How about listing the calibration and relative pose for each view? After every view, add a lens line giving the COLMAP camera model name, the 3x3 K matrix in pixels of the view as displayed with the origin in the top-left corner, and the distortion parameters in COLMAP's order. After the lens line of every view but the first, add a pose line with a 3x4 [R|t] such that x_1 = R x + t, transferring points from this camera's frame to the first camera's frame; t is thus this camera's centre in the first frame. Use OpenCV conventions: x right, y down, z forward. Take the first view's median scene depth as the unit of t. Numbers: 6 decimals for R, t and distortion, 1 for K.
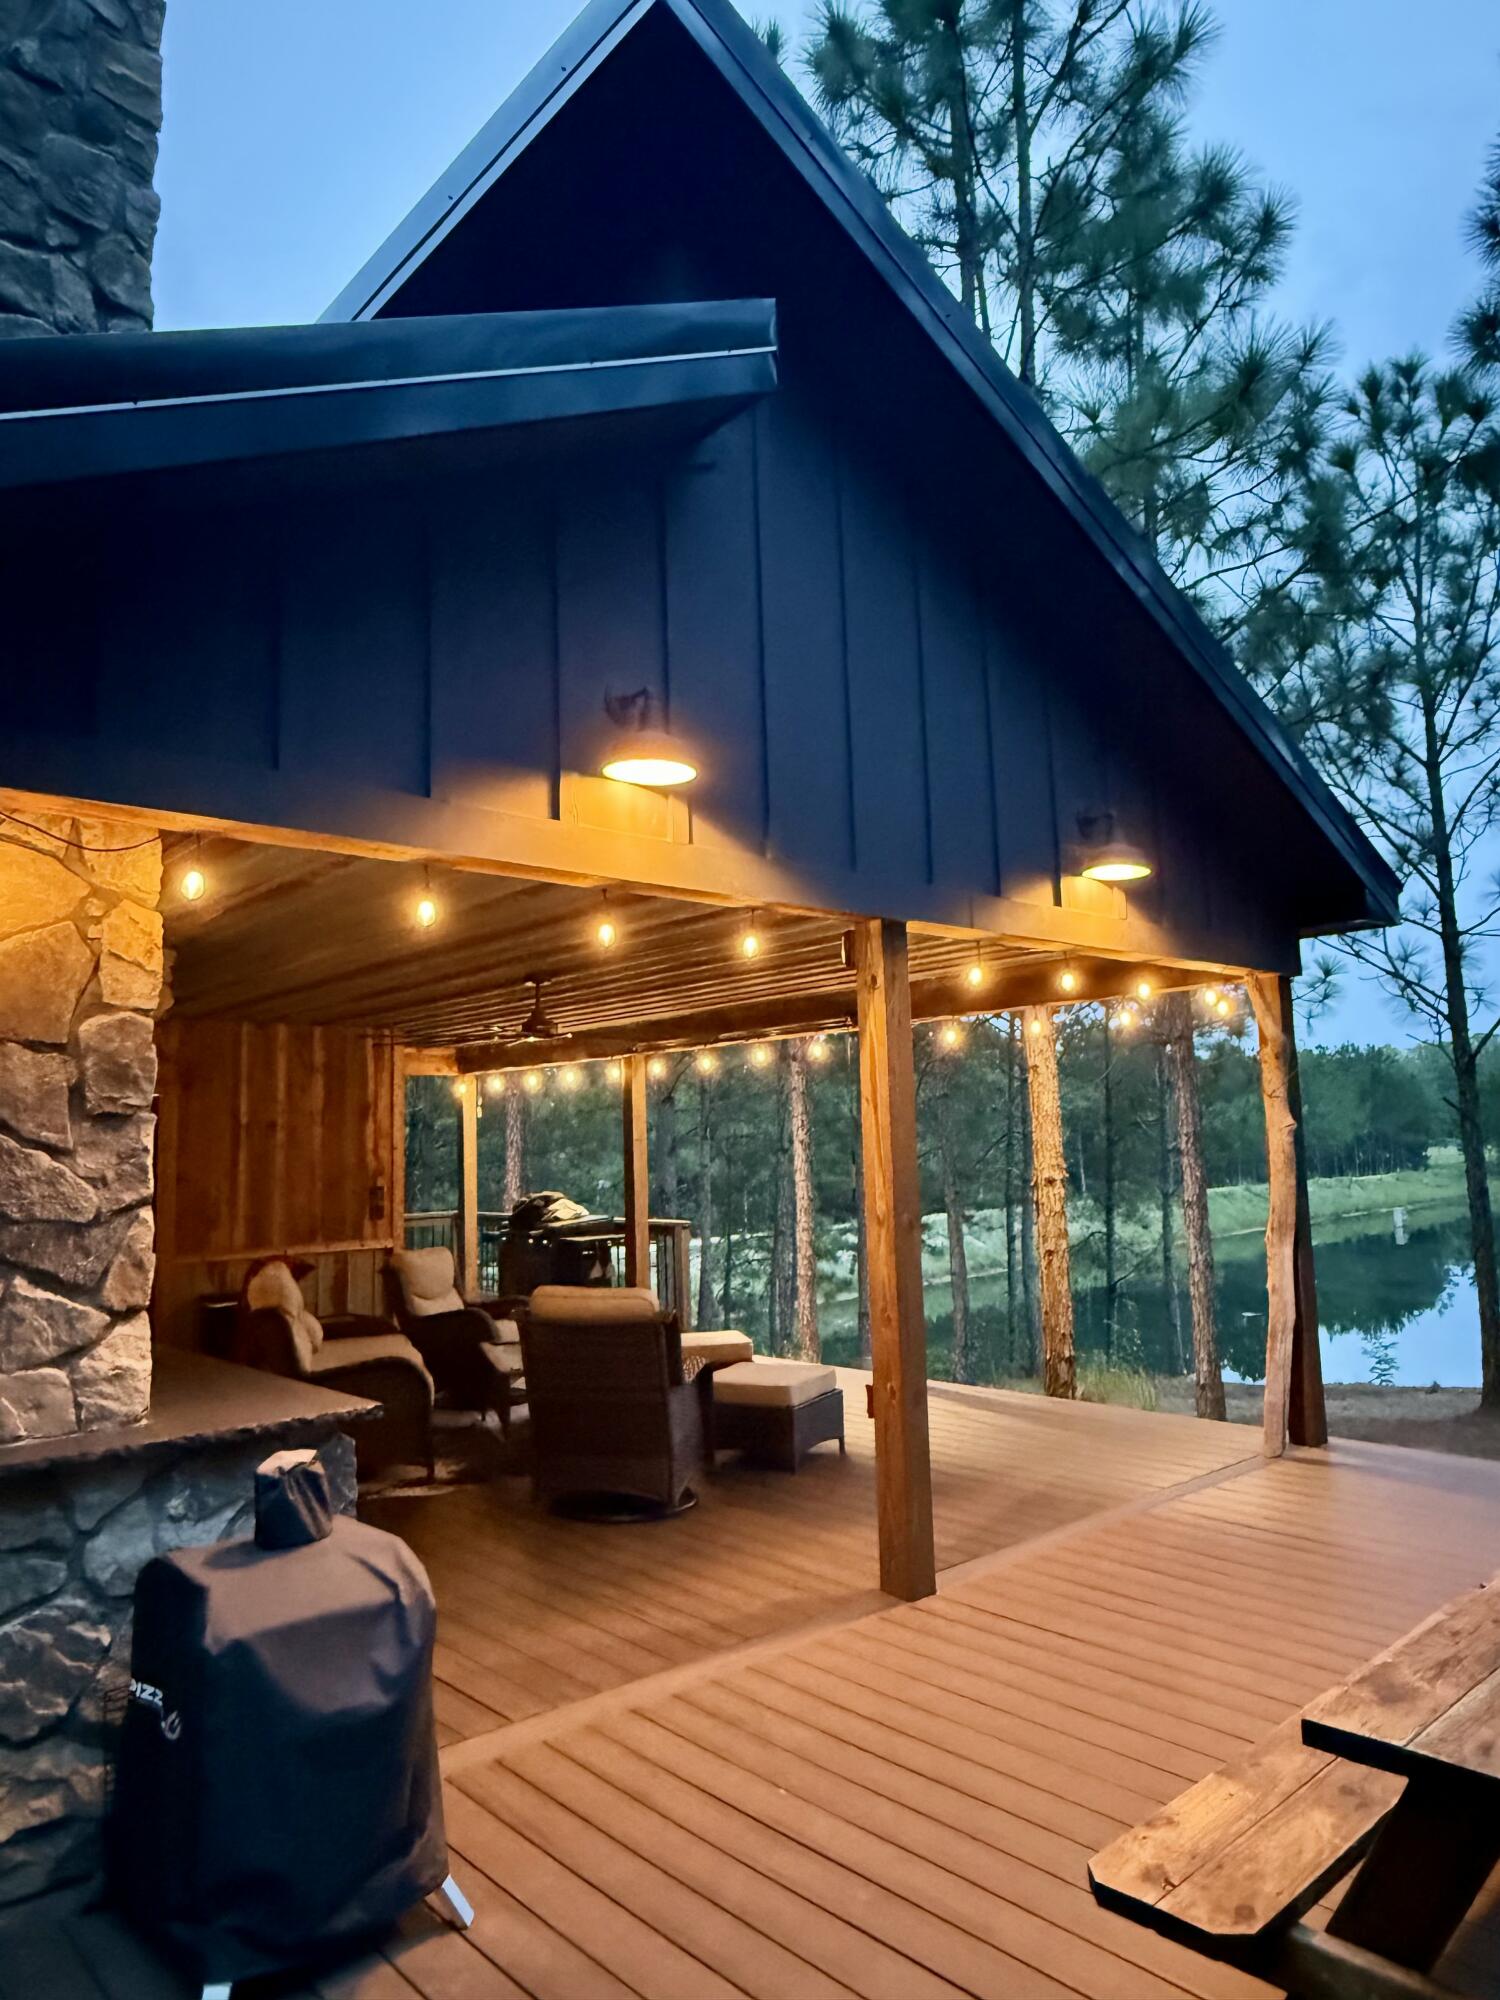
lens RADIAL K [[1297.7, 0, 753.0], [0, 1297.7, 1002.9], [0, 0, 1]] dist [0.003231, -0.005040]
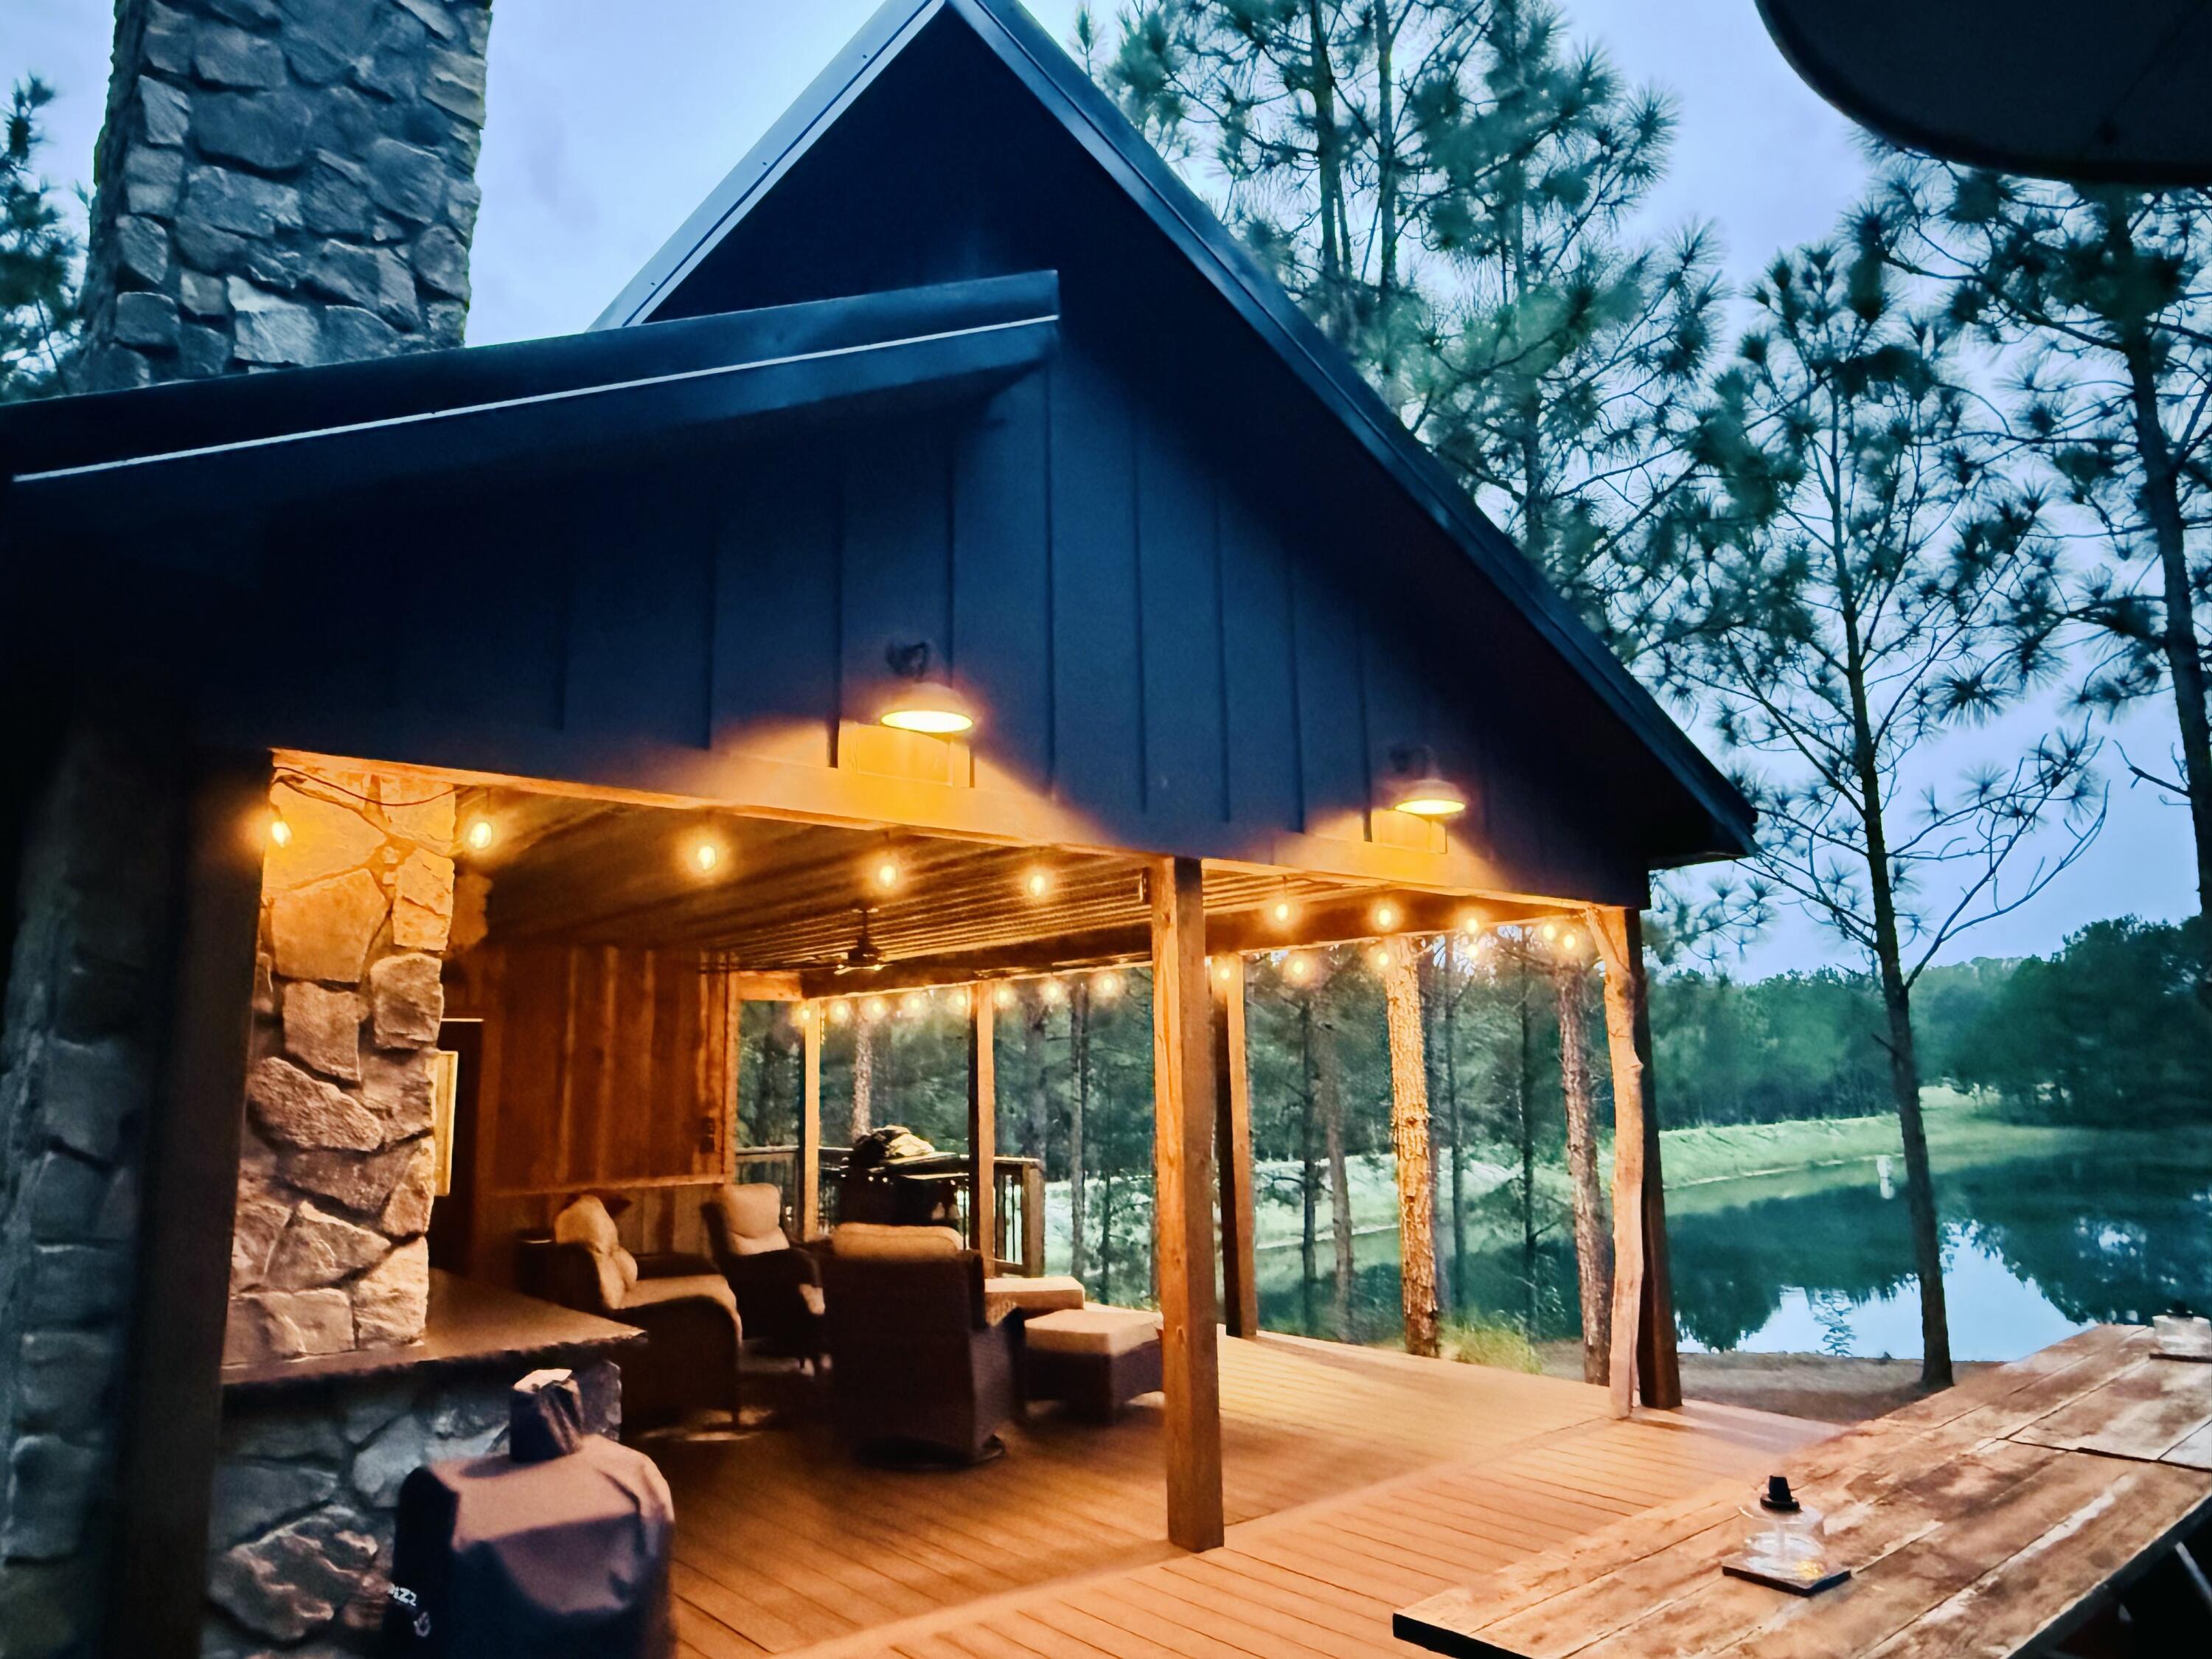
lens RADIAL K [[1435.3, 0, 1107.6], [0, 1435.3, 834.0], [0, 0, 1]] dist [0.003231, -0.005040]
pose [[0.999323, 0.004573, -0.036509, 0.076716], [-0.006670, 0.998321, -0.057534, -0.015803], [0.036184, 0.057738, 0.997676, -0.098163]]
